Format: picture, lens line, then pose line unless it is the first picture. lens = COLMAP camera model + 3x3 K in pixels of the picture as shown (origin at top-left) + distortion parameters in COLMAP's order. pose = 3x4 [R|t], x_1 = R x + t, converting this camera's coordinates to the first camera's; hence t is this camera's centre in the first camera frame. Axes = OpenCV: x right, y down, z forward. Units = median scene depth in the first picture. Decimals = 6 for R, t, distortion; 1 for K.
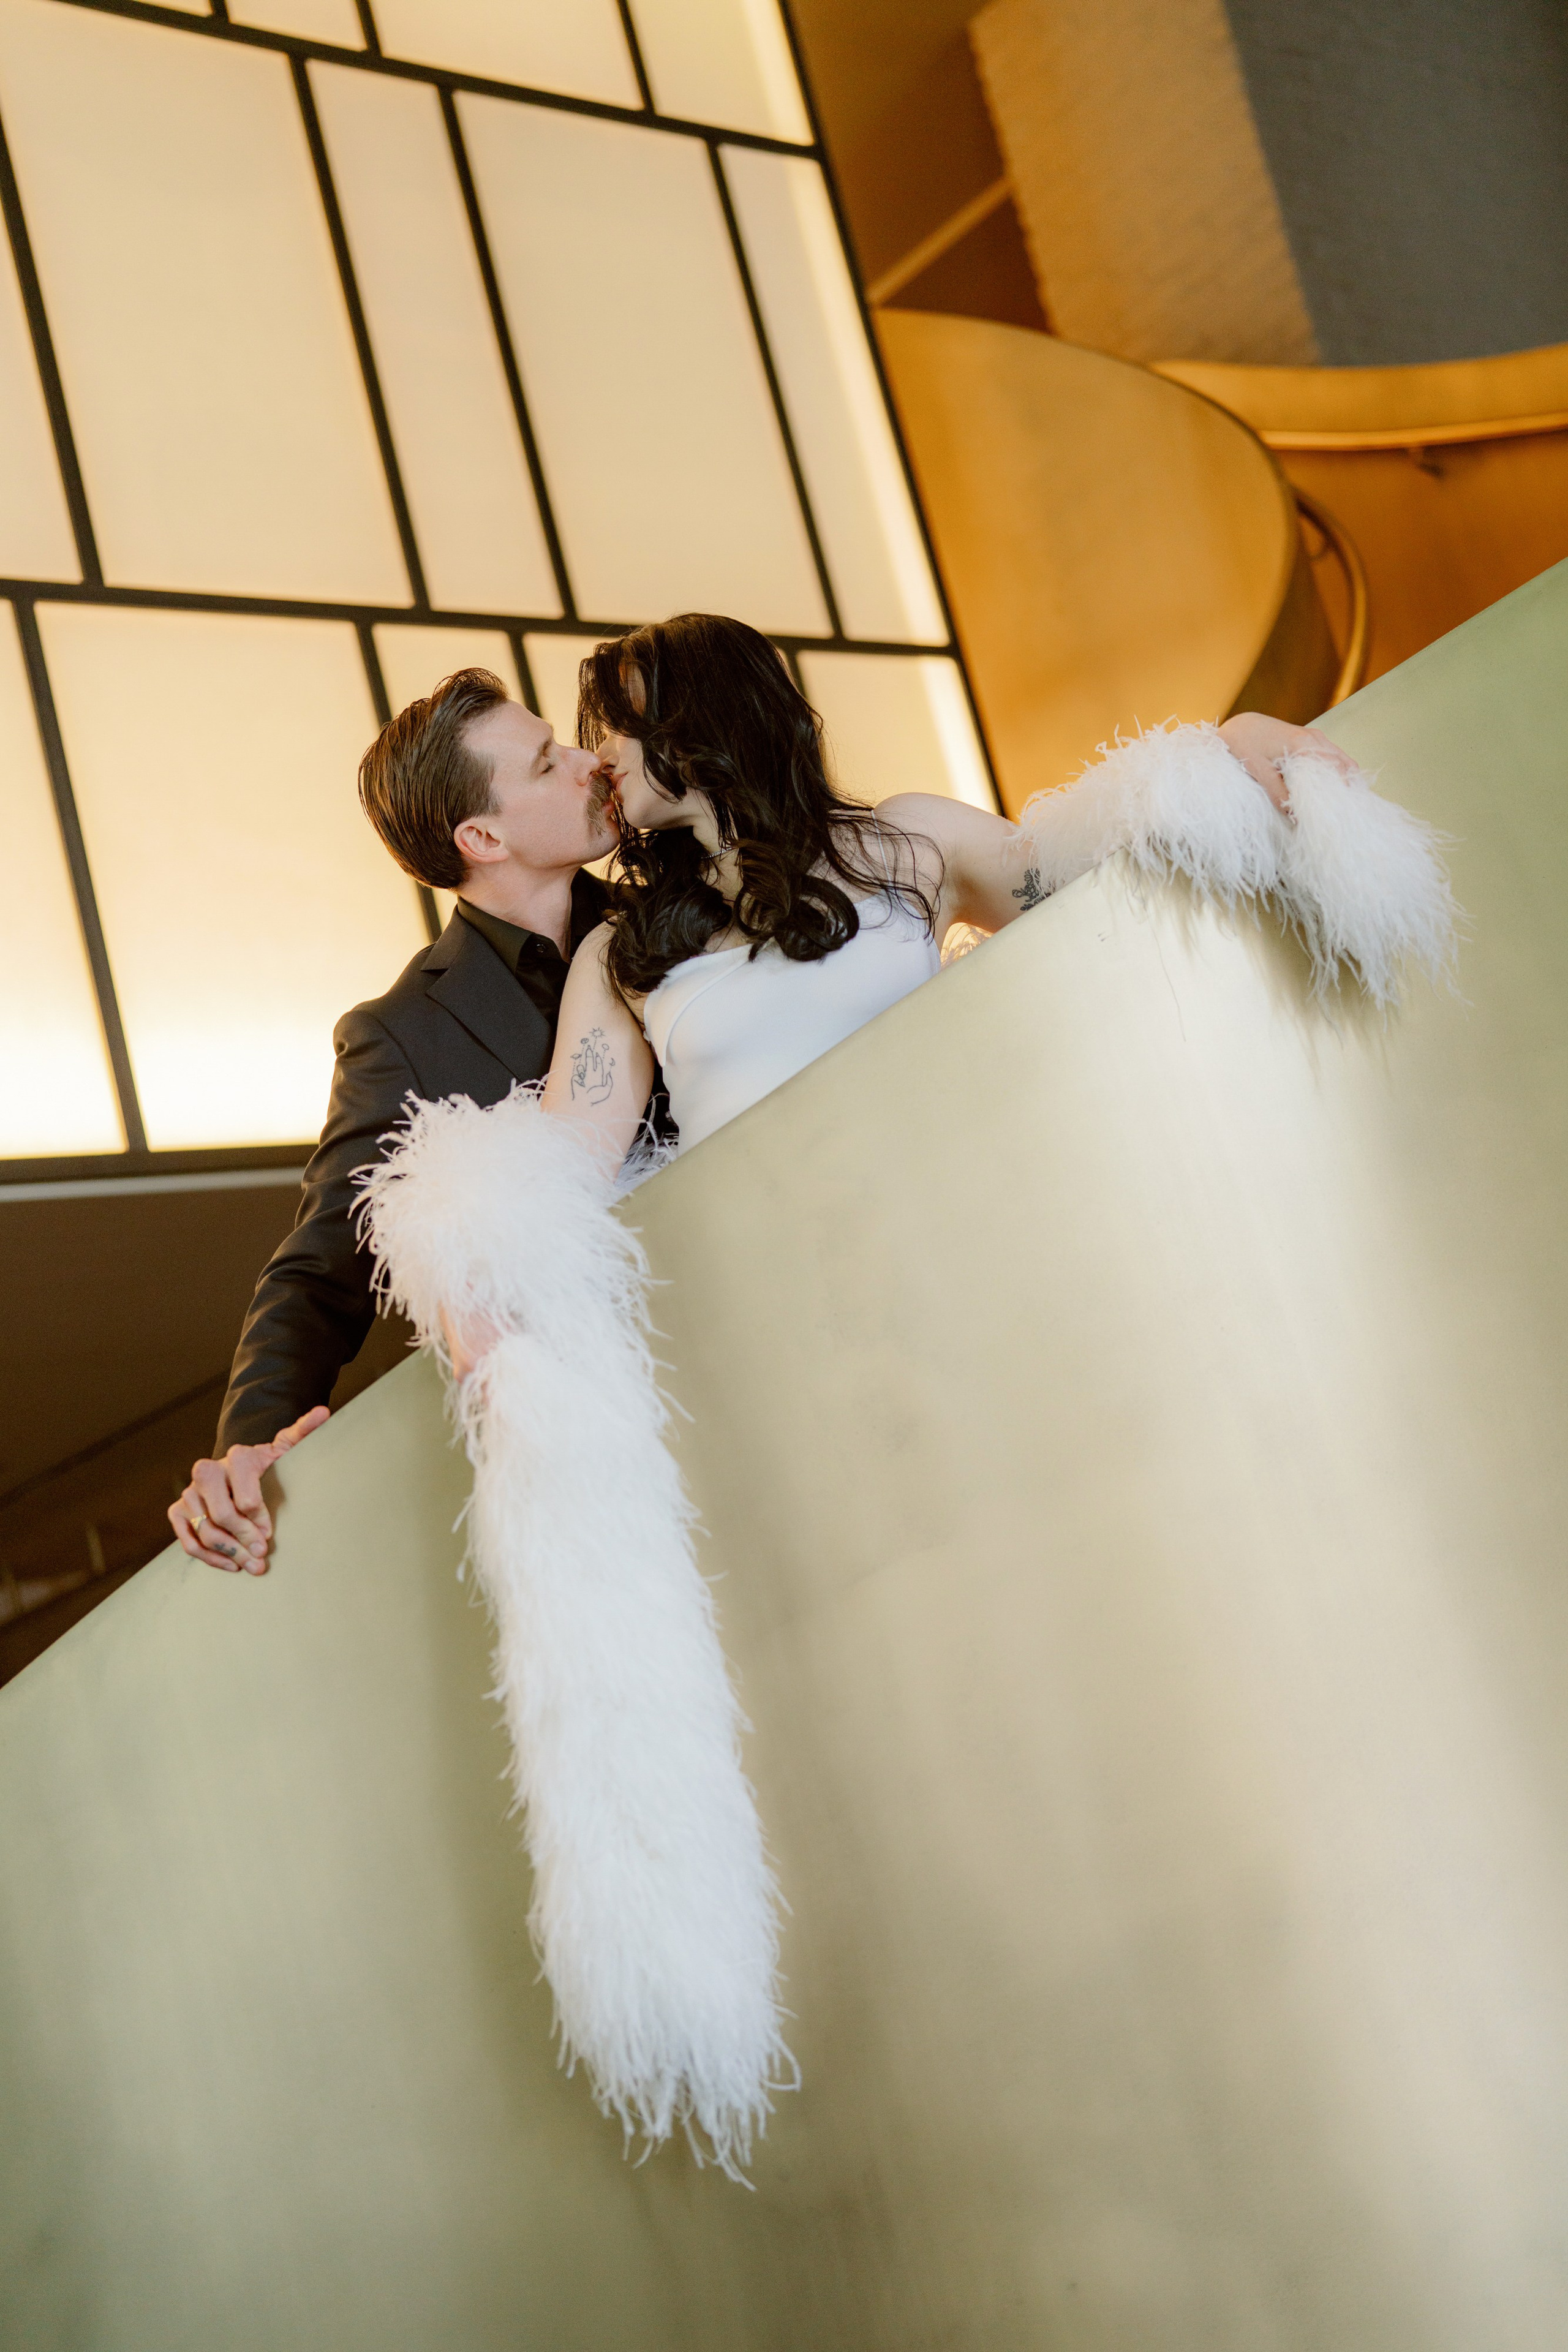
lens RADIAL K [[3240.6, 0, 780.7], [0, 3240.6, 1171.5], [0, 0, 1]] dist [-0.113003, 0.741283]
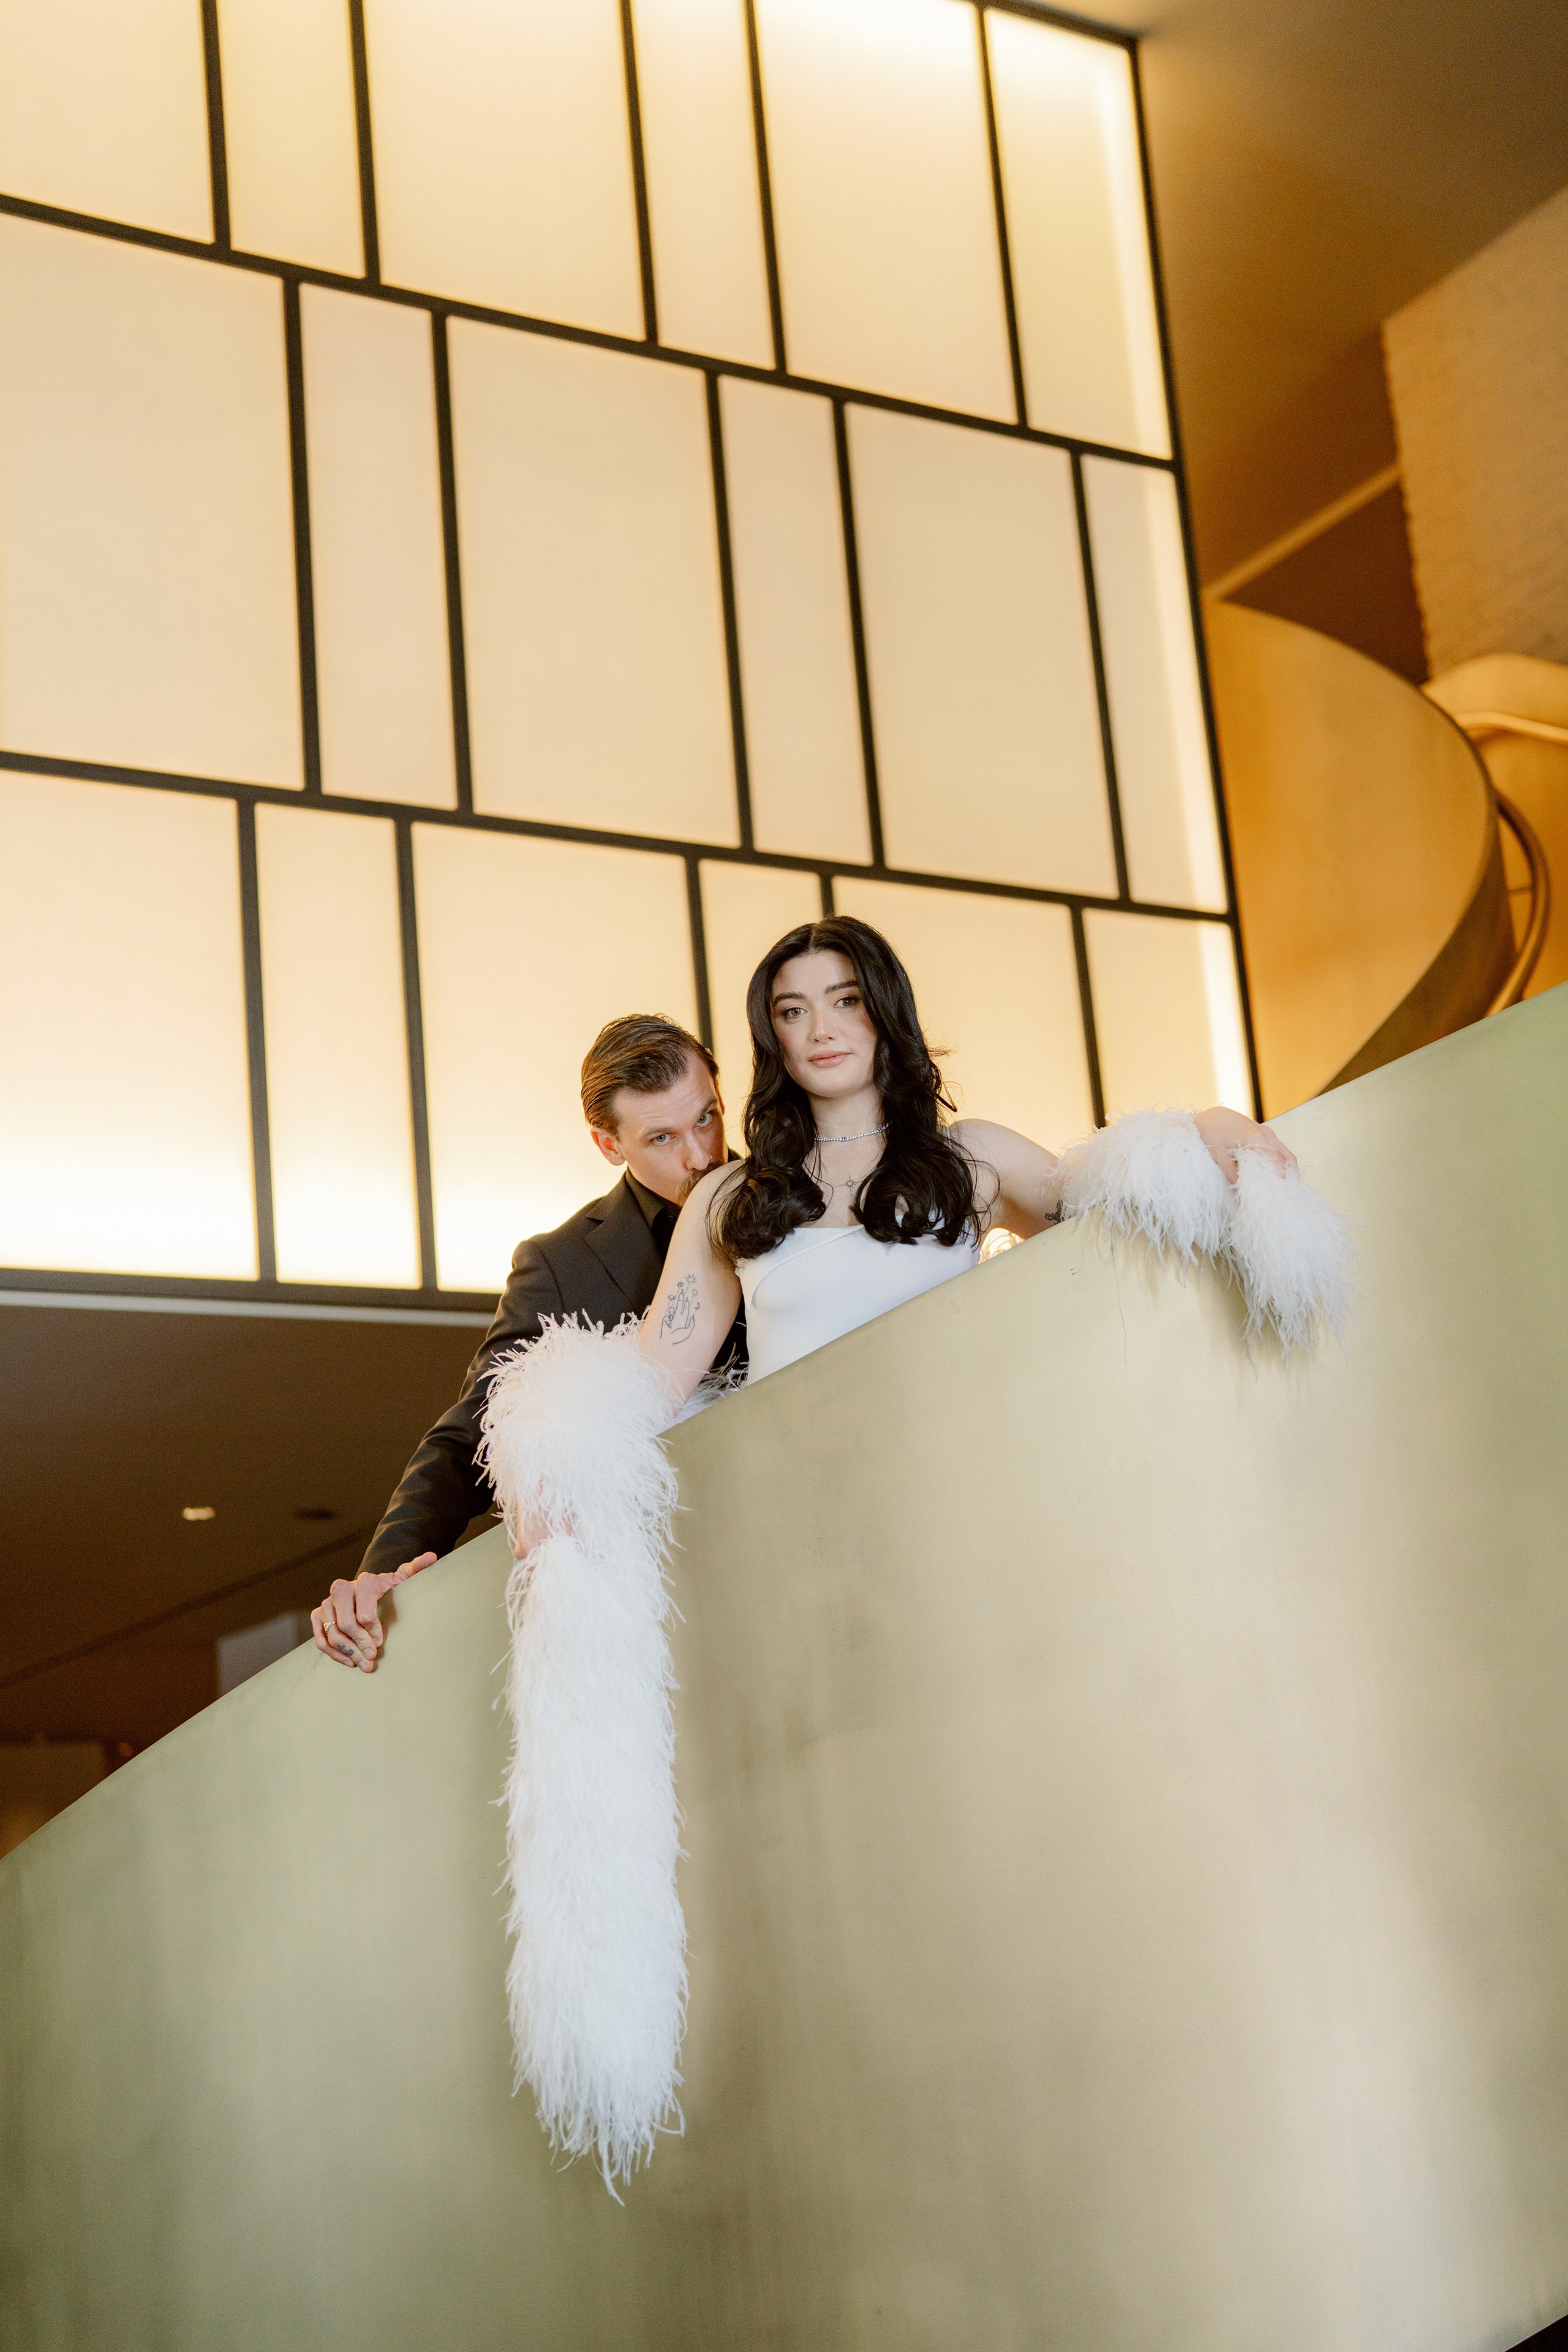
lens RADIAL K [[3311.4, 0, 787.0], [0, 3311.4, 1080.8], [0, 0, 1]] dist [-0.012967, 0.008090]
pose [[0.977142, 0.121209, -0.174648, 0.205519], [-0.128379, 0.991262, -0.030321, -0.092337], [0.169447, 0.052049, 0.984164, -0.298250]]
